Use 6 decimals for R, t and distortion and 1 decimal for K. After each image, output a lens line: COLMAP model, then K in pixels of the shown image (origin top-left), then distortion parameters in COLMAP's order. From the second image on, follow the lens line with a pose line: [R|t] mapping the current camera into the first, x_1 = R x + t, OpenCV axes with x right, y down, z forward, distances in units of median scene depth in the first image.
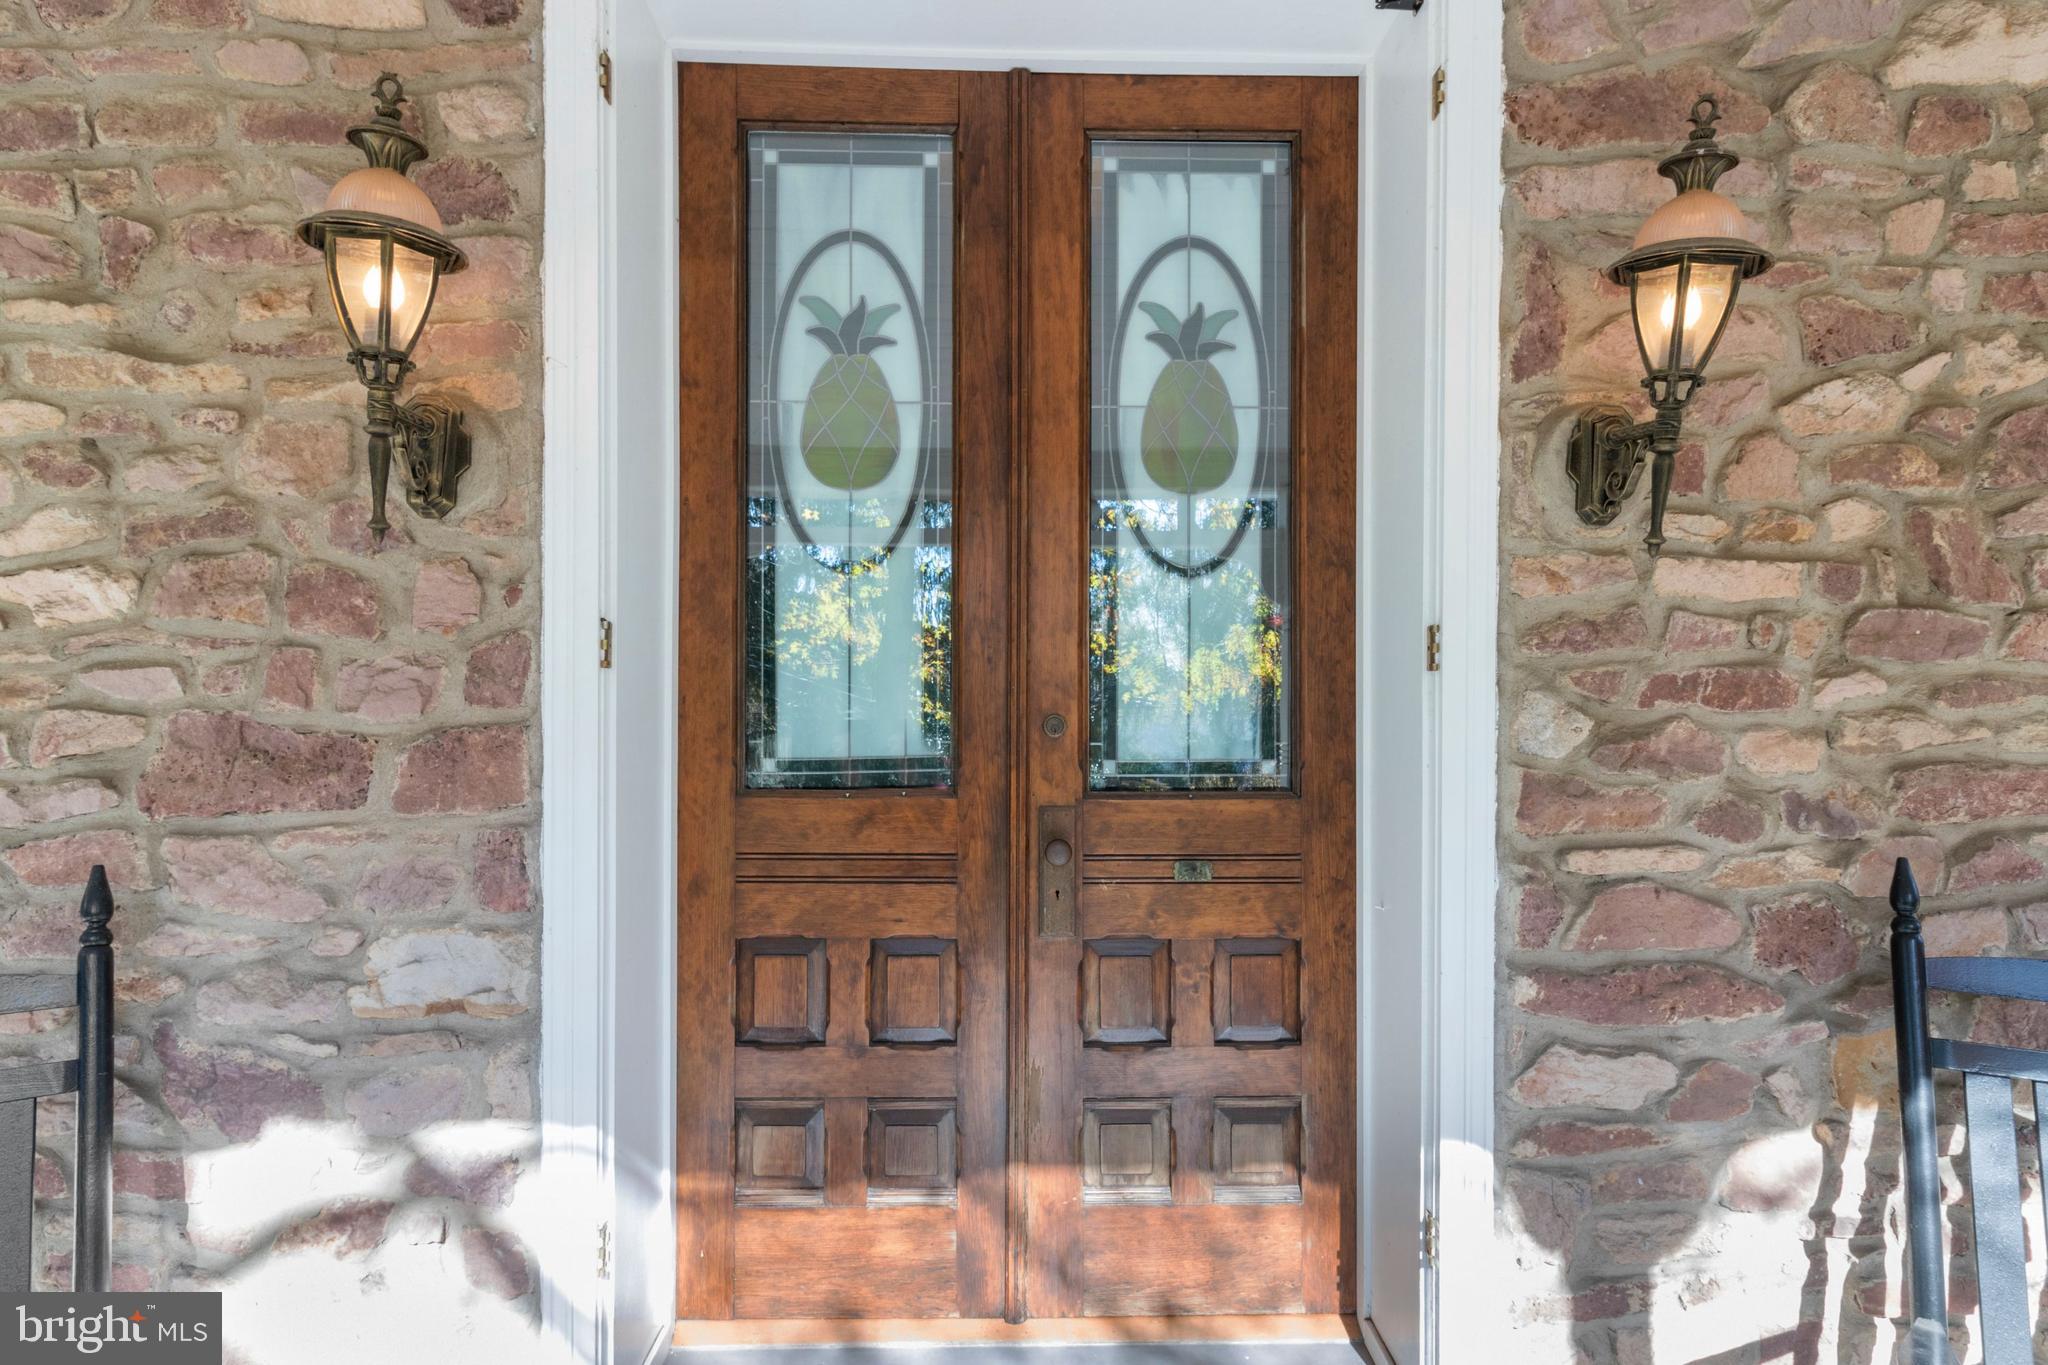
lens RADIAL K [[1113.8, 0, 1025.2], [0, 1113.8, 713.7], [0, 0, 1]] dist [-0.001806, 0.000298]
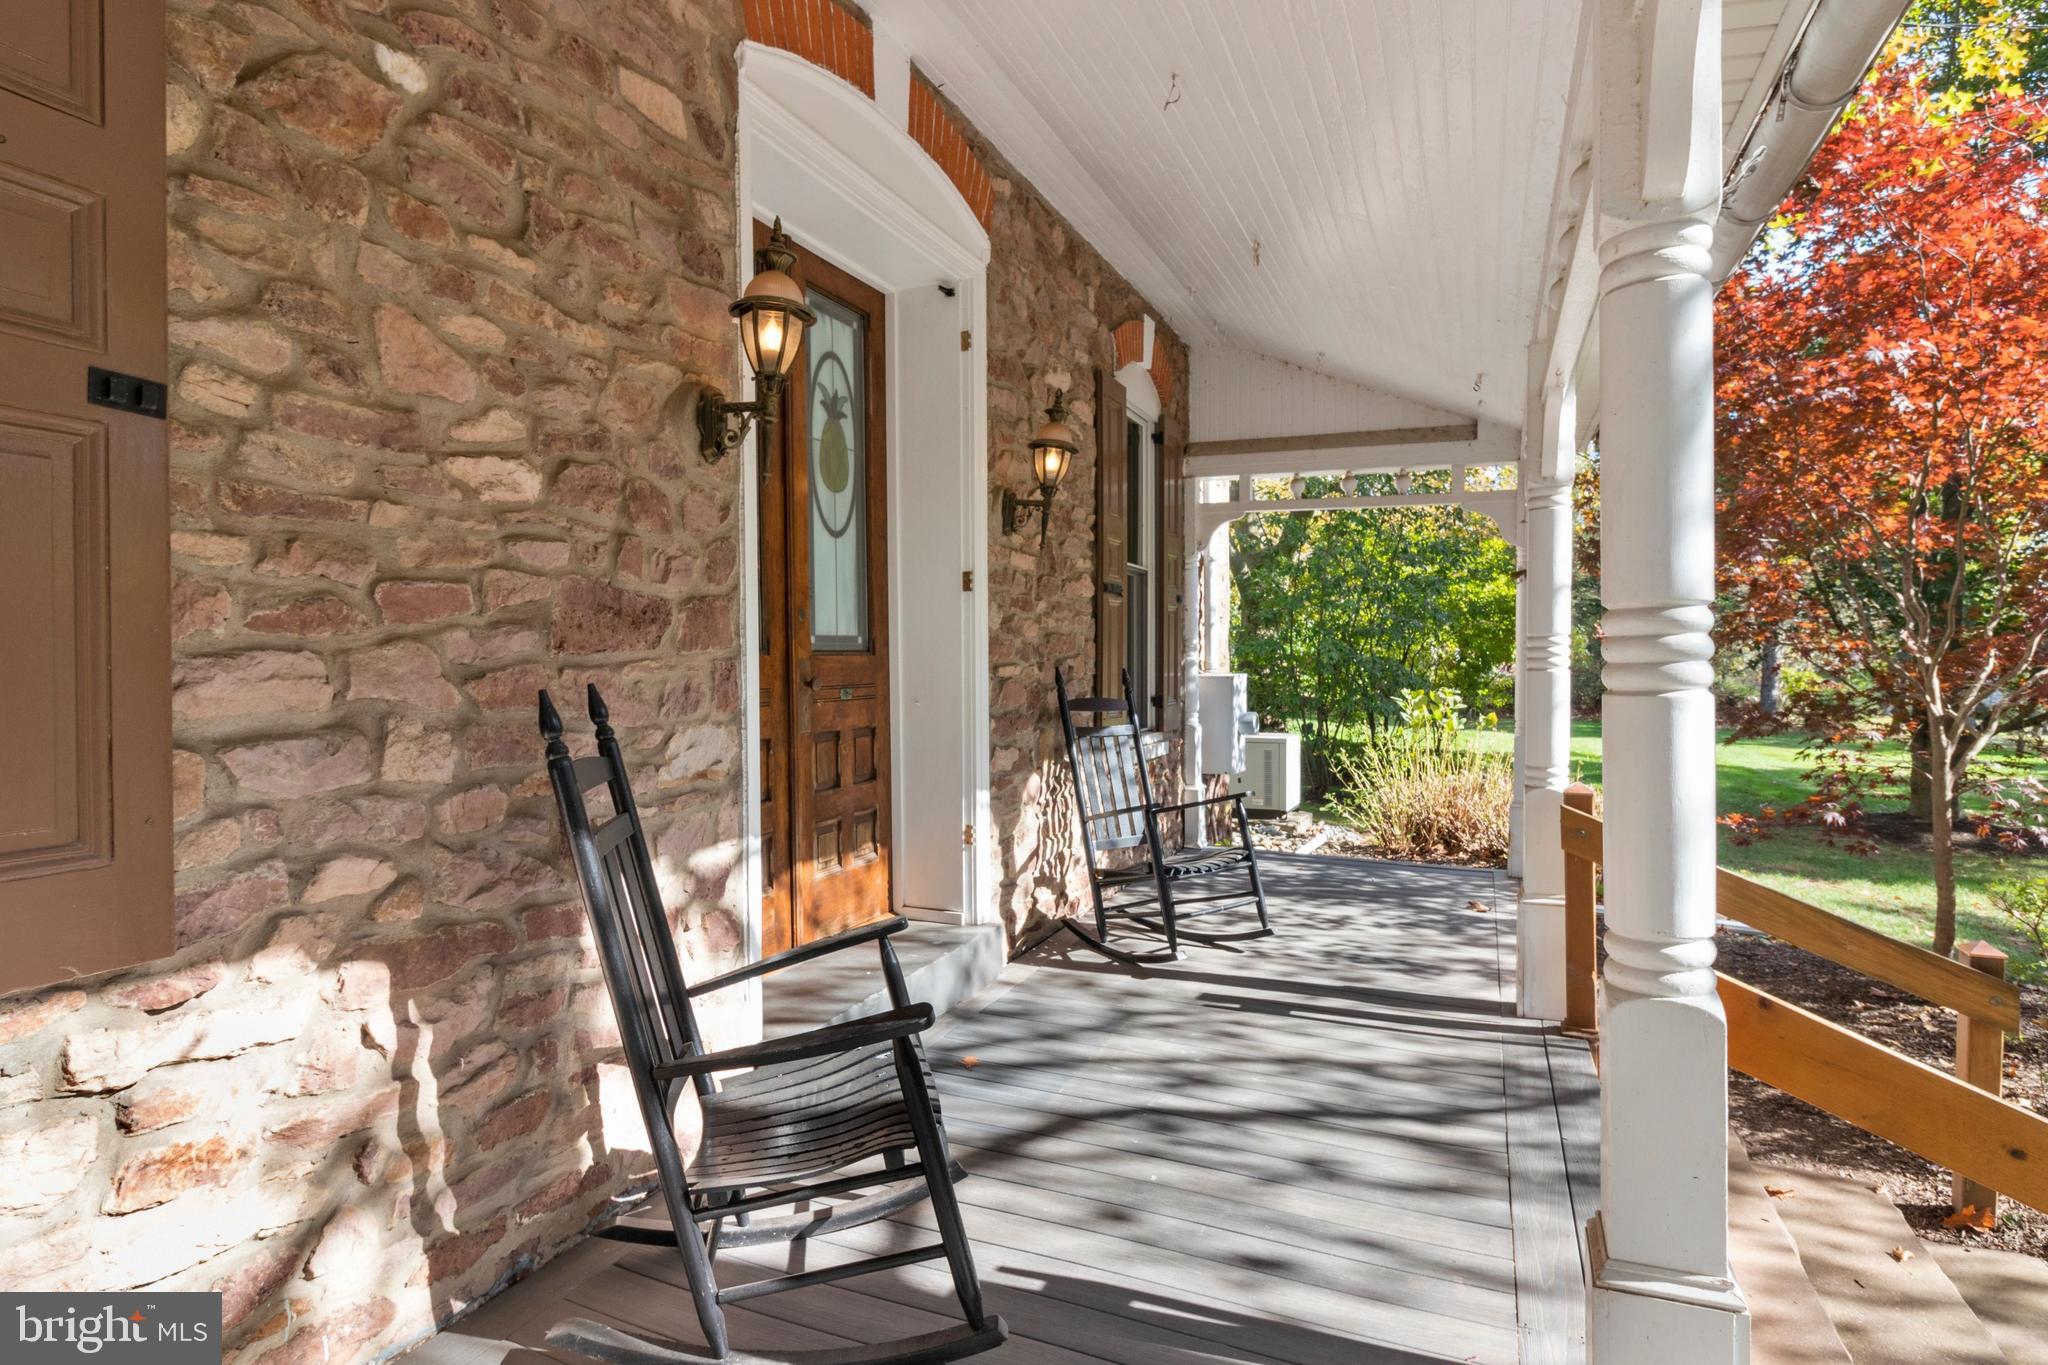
lens RADIAL K [[1113.8, 0, 1022.7], [0, 1113.8, 670.1], [0, 0, 1]] dist [-0.001806, 0.000298]
pose [[0.410014, -0.015974, 0.911939, -1.762416], [0.012685, 0.999850, 0.011810, 0.102883], [-0.911991, 0.006726, 0.410155, -0.055983]]
